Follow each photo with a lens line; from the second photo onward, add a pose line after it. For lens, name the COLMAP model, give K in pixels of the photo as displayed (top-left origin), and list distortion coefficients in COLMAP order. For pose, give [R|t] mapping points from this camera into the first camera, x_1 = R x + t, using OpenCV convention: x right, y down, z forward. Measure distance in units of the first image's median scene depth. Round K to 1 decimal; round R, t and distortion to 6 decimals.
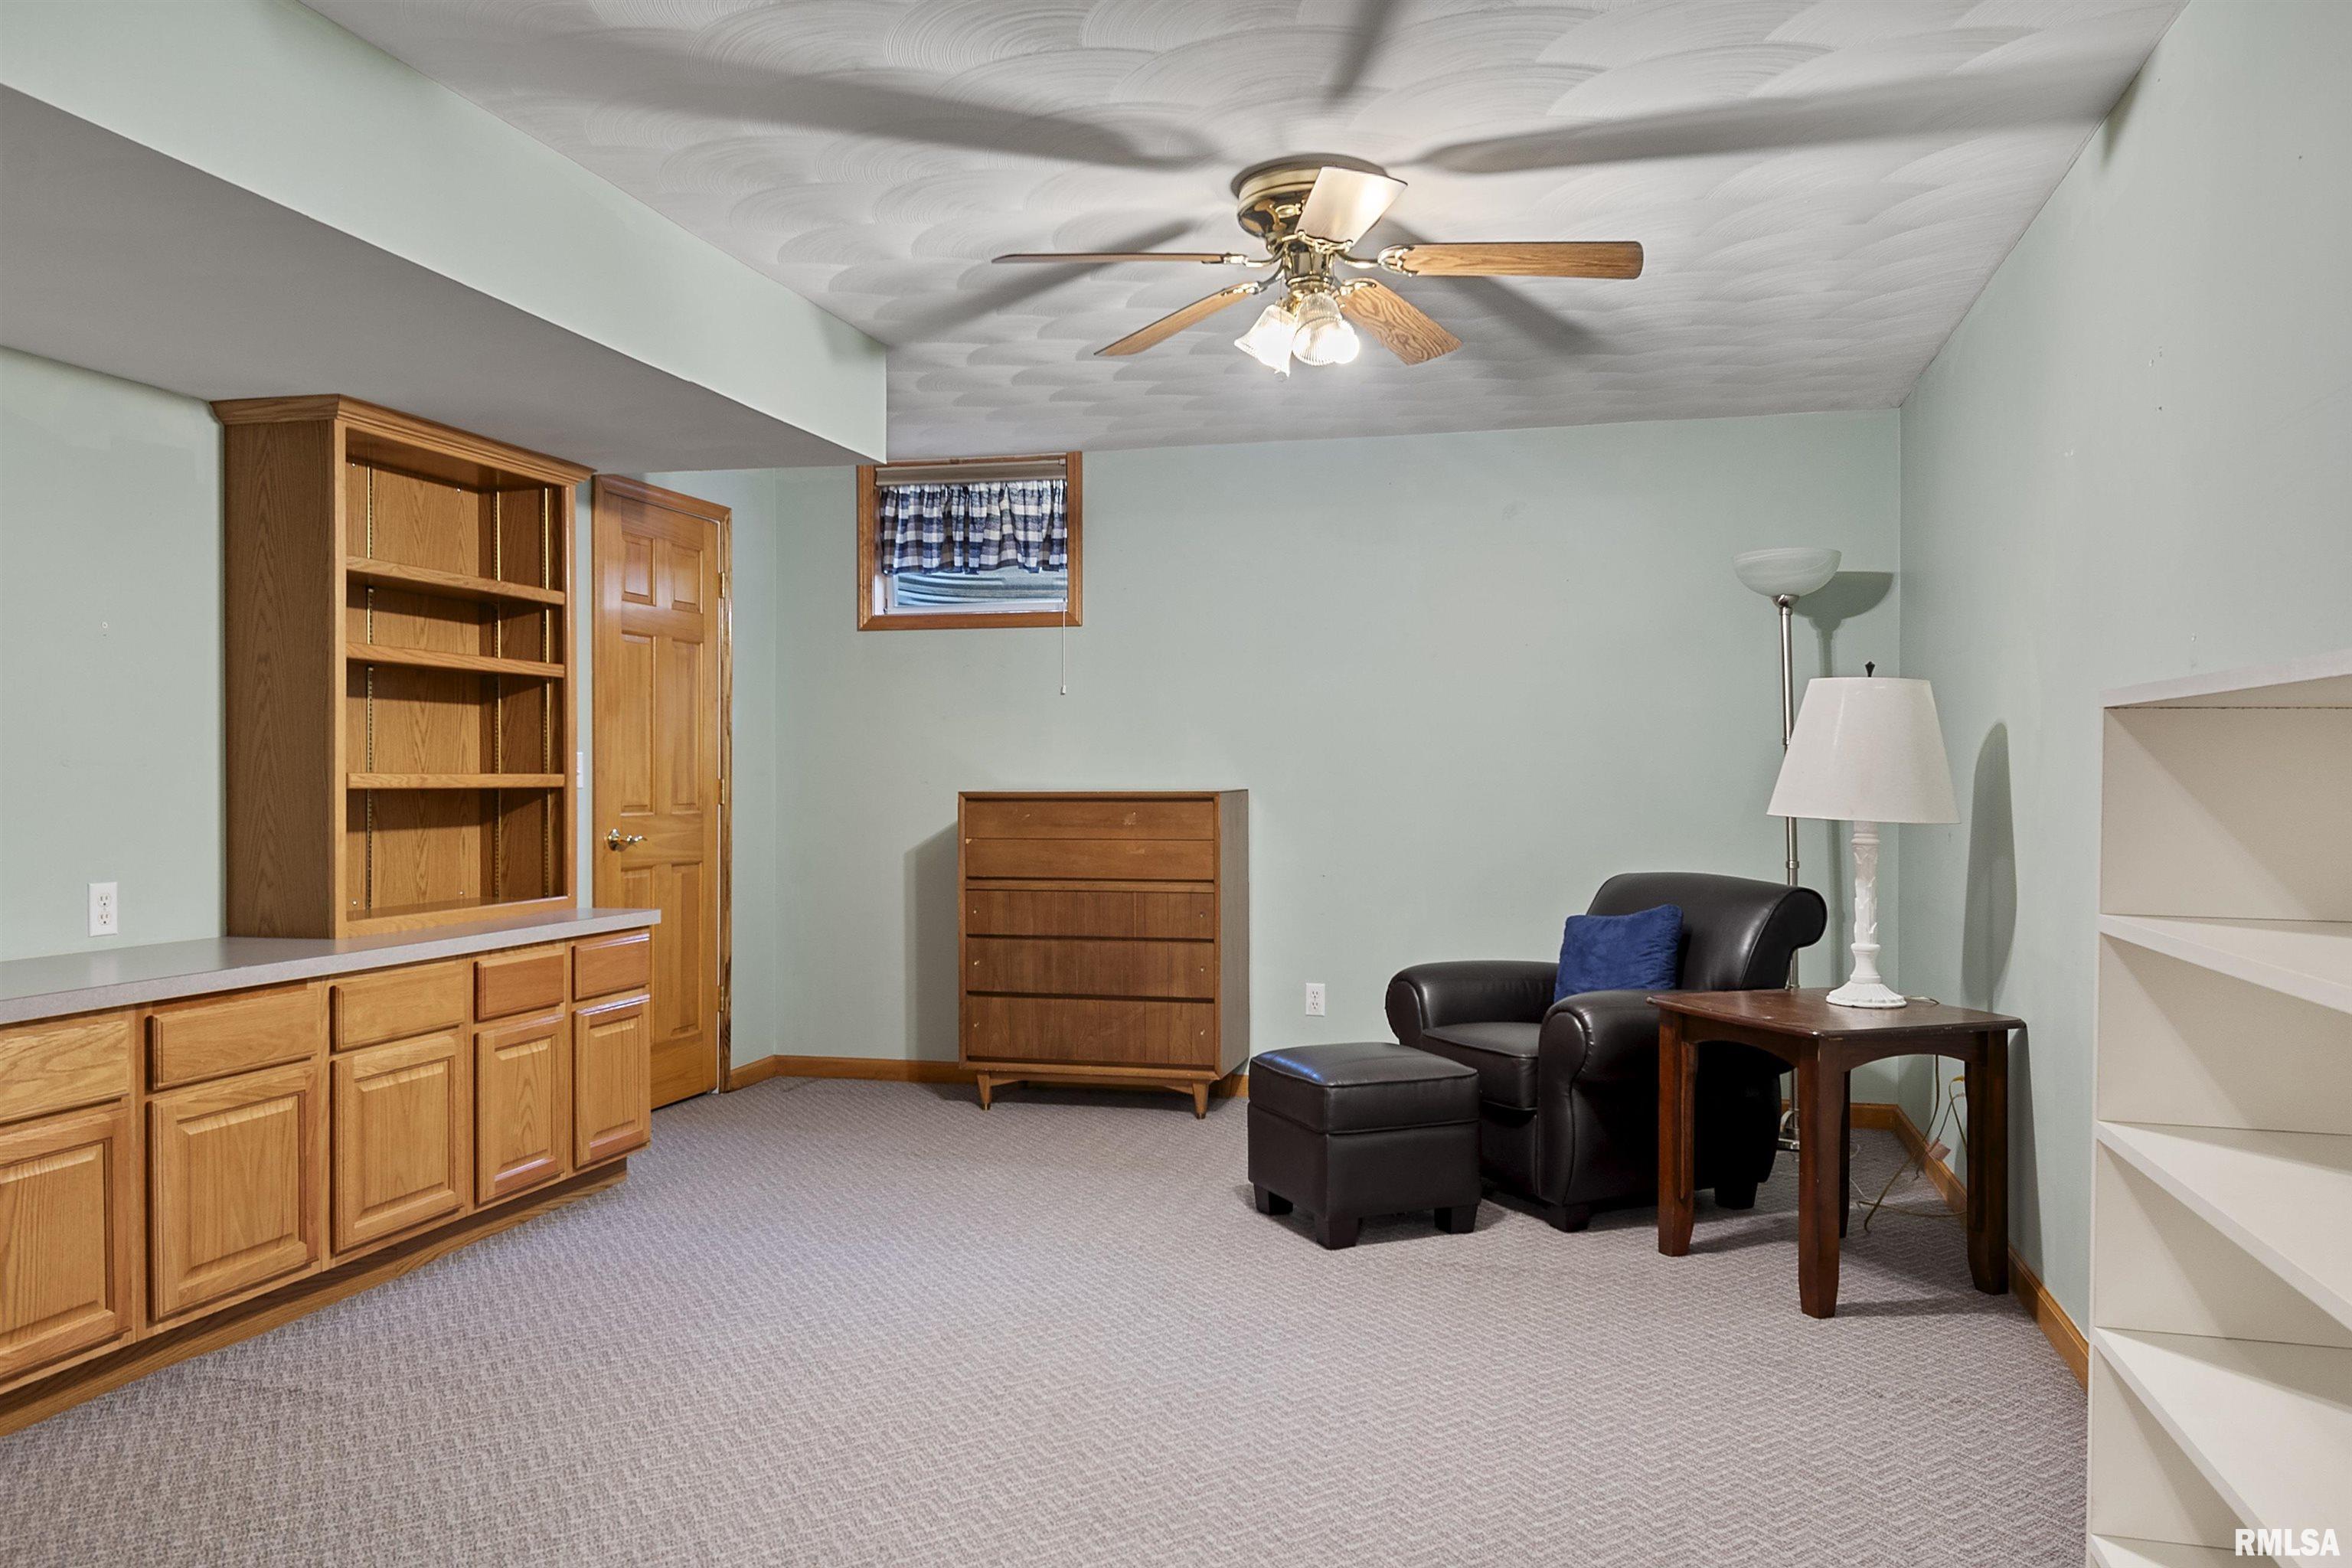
lens RADIAL K [[1707.7, 0, 1188.0], [0, 1707.7, 780.3], [0, 0, 1]] dist [0.047454, -0.053991]
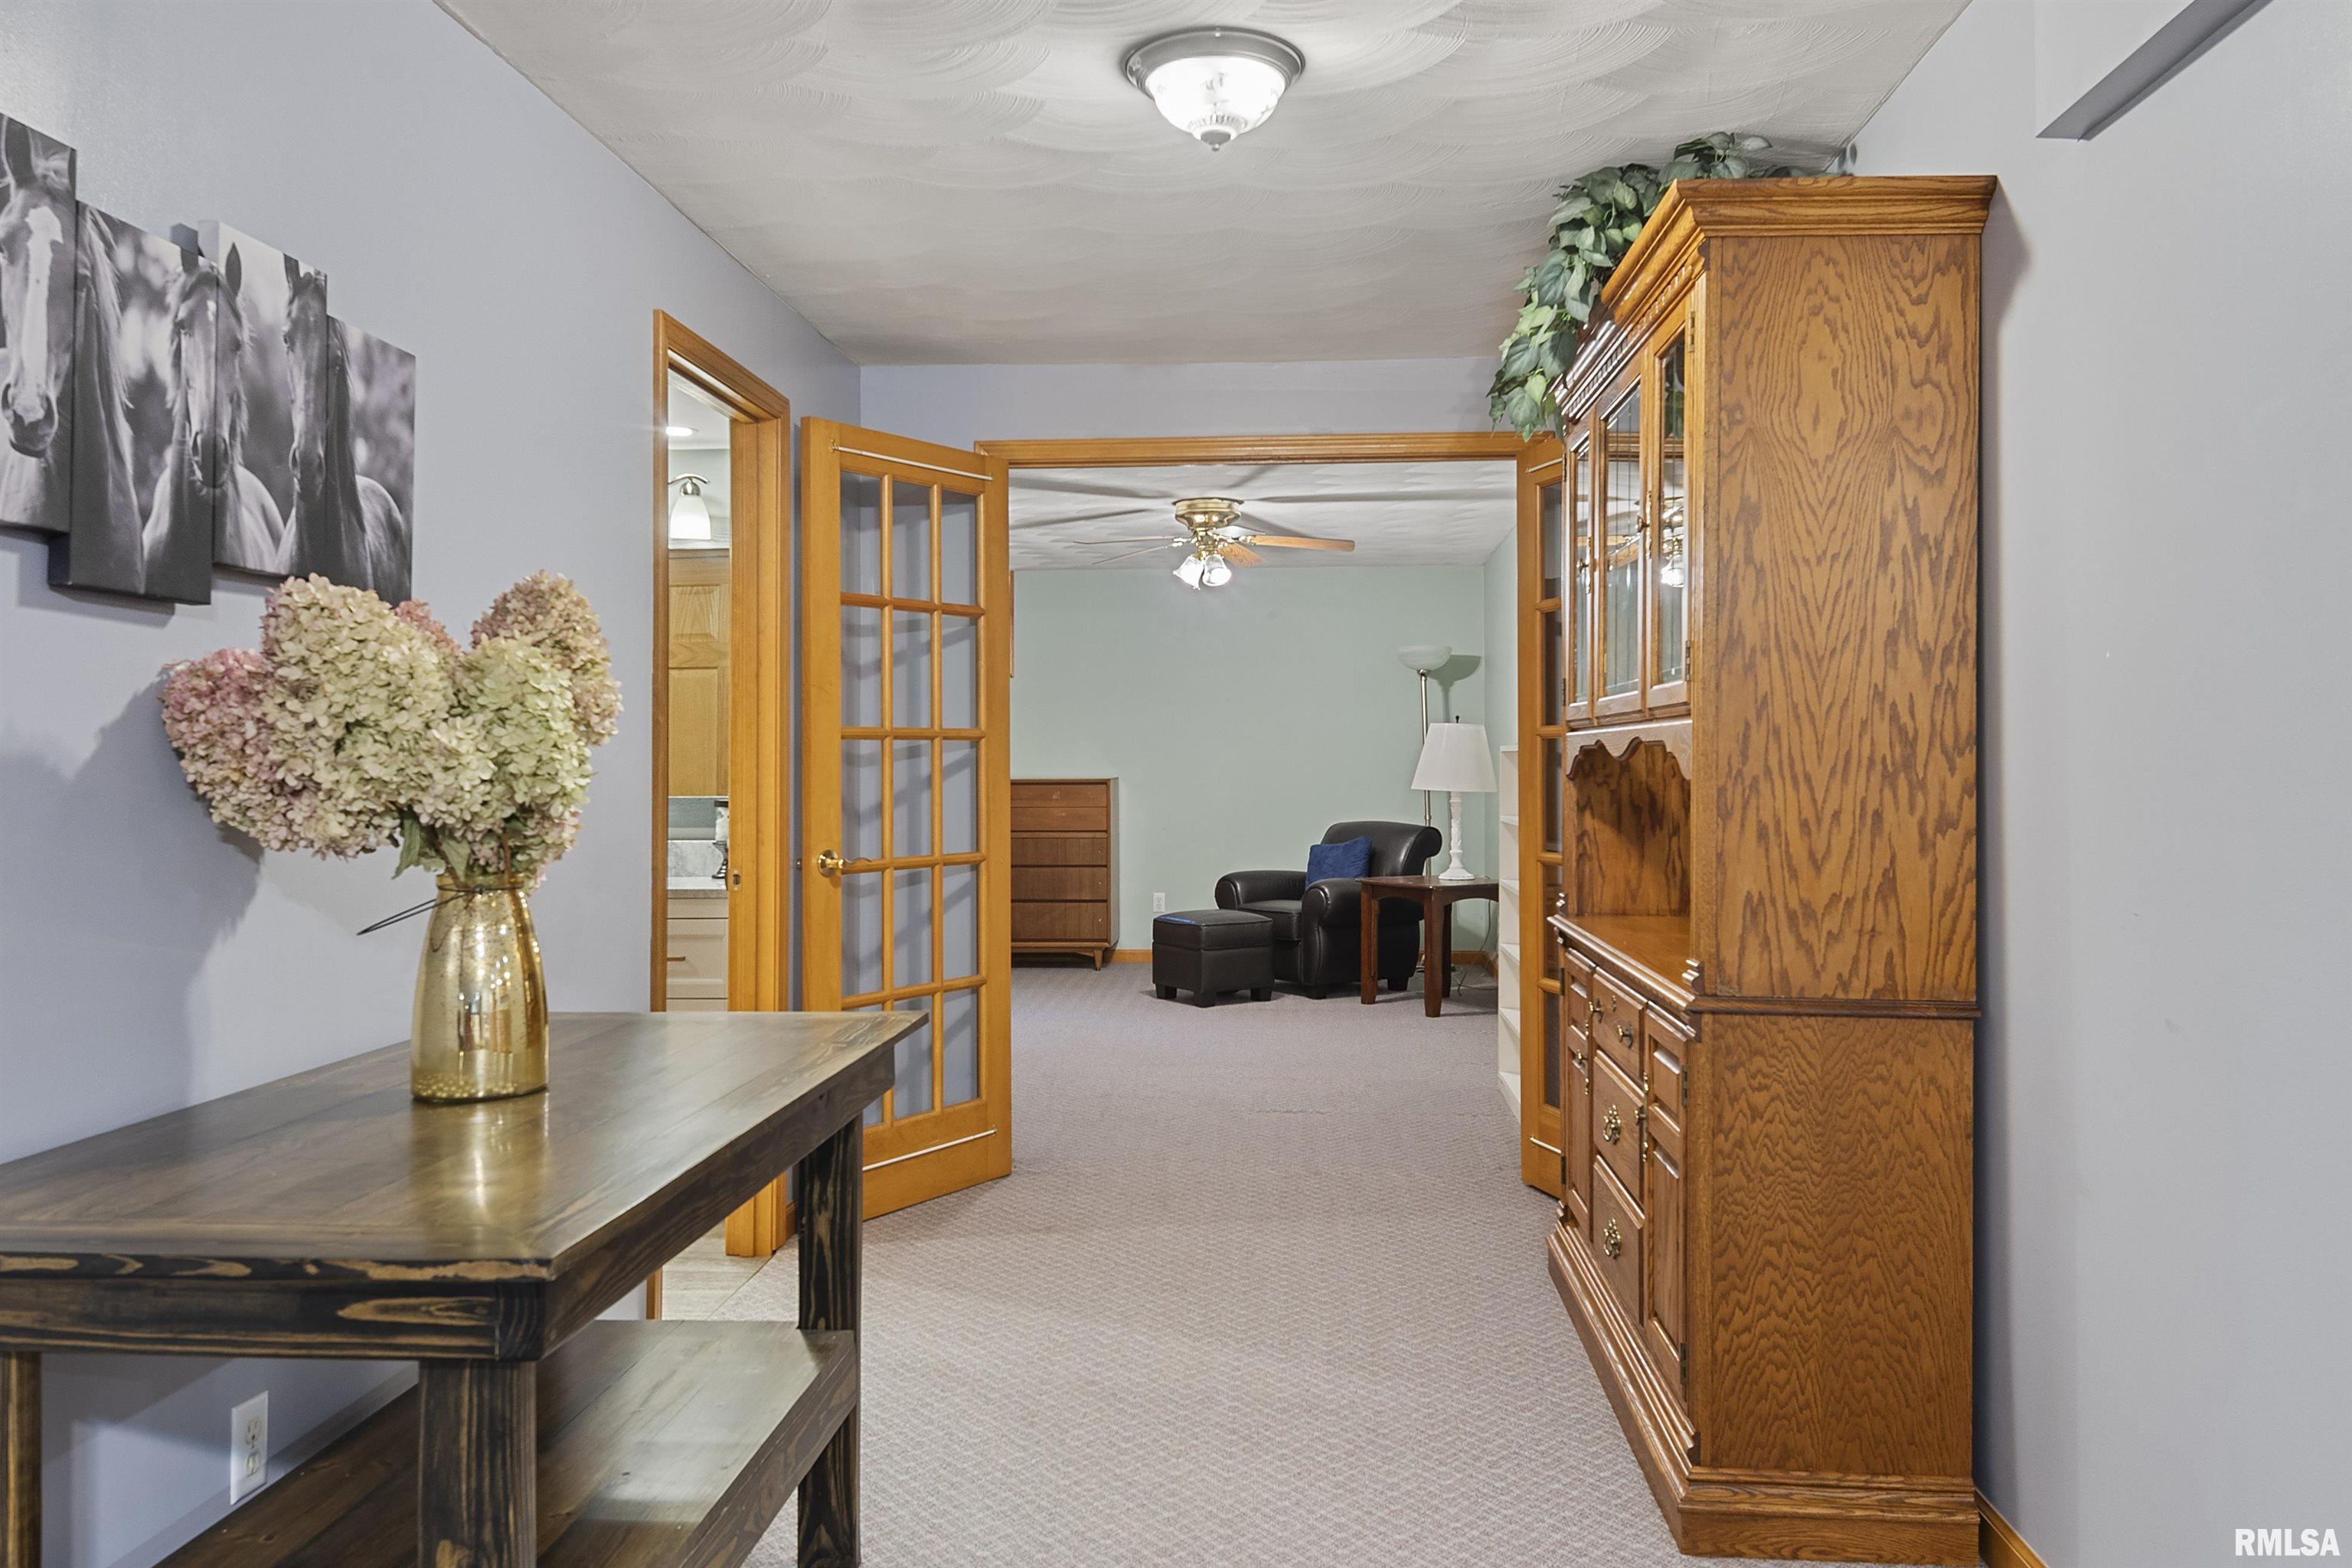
lens RADIAL K [[1702.9, 0, 1184.3], [0, 1702.9, 759.3], [0, 0, 1]] dist [0.047016, -0.045939]
pose [[0.984016, -0.003152, 0.178050, -0.272060], [0.003699, 0.999989, -0.002739, -0.010183], [-0.178039, 0.003354, 0.984018, -0.890985]]
